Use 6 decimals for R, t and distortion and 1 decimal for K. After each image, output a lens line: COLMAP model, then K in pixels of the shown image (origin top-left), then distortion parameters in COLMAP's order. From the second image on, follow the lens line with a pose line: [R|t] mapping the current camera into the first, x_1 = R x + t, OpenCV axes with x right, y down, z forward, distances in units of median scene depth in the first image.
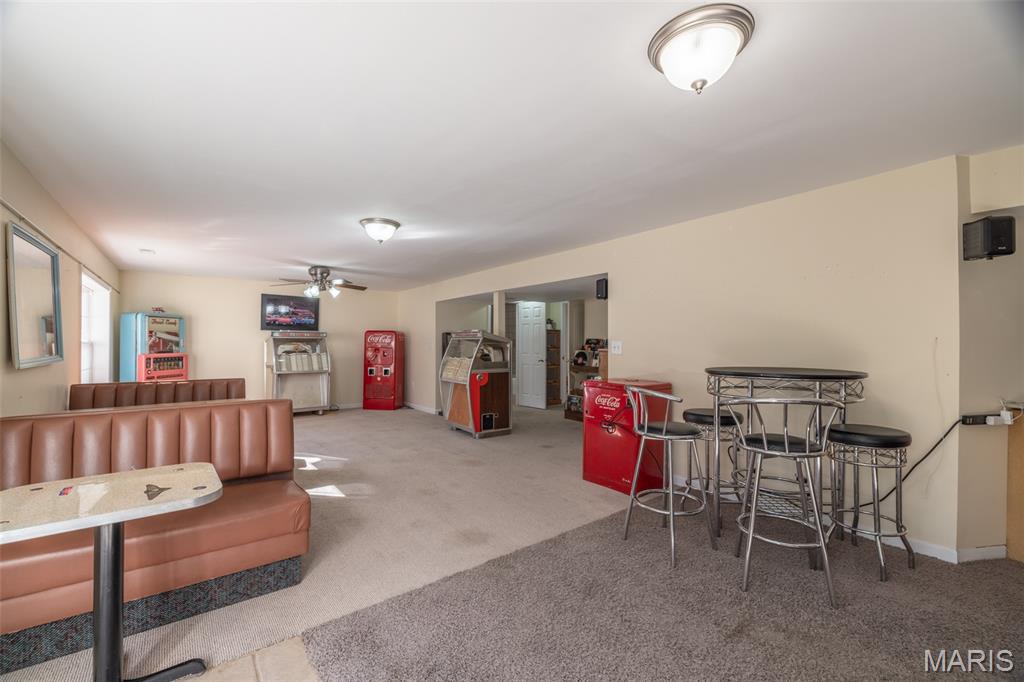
lens RADIAL K [[417.1, 0, 506.8], [0, 417.1, 335.6], [0, 0, 1]] dist [-0.011741, -0.000195]
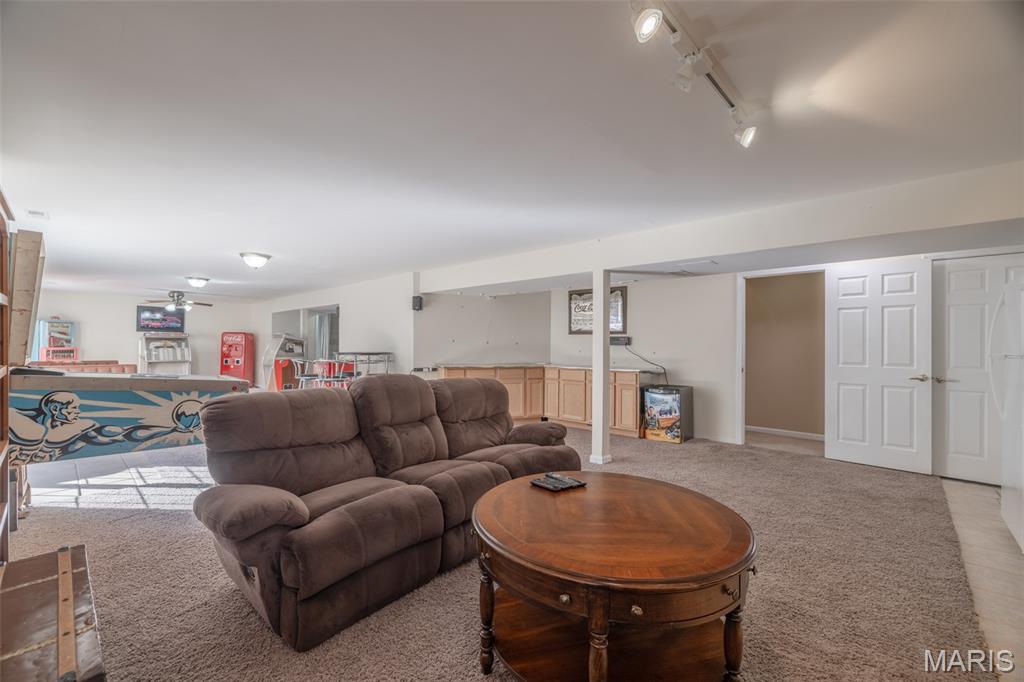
lens RADIAL K [[417.1, 0, 510.2], [0, 417.1, 336.2], [0, 0, 1]] dist [-0.011741, -0.000195]
pose [[0.984859, 0.006466, 0.173236, 0.413826], [-0.006758, 0.999977, 0.001101, -0.007787], [-0.173225, -0.002255, 0.984880, -0.597899]]
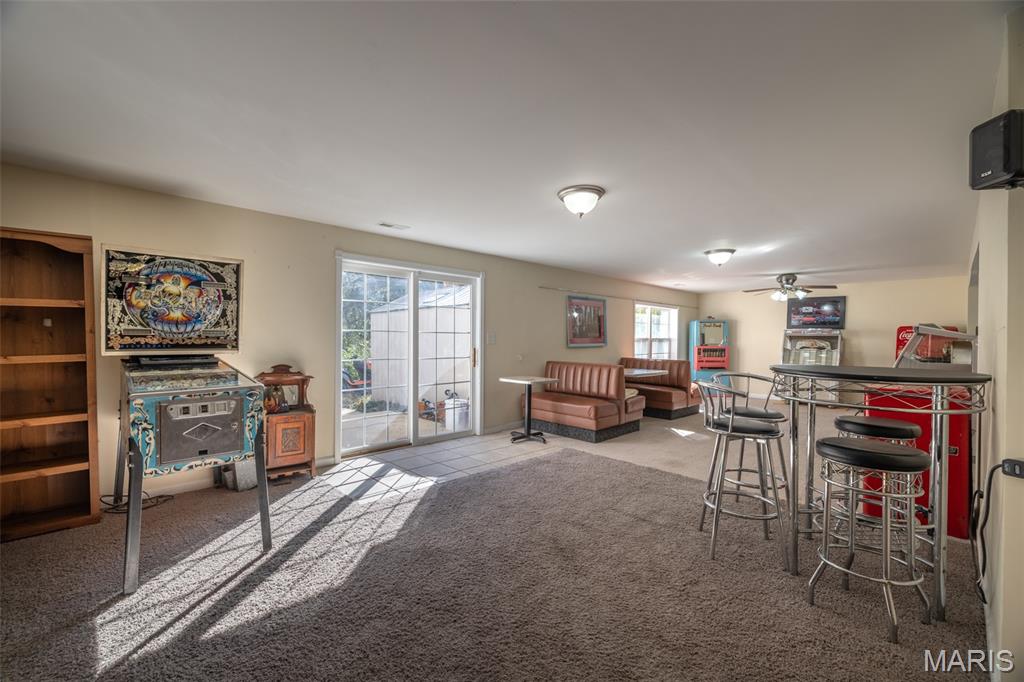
lens RADIAL K [[417.1, 0, 504.5], [0, 417.1, 343.9], [0, 0, 1]] dist [-0.011741, -0.000195]
pose [[0.087065, 0.015779, -0.996078, 0.523550], [0.009973, 0.999811, 0.016710, 0.001902], [0.996153, -0.011388, 0.086891, 0.090481]]
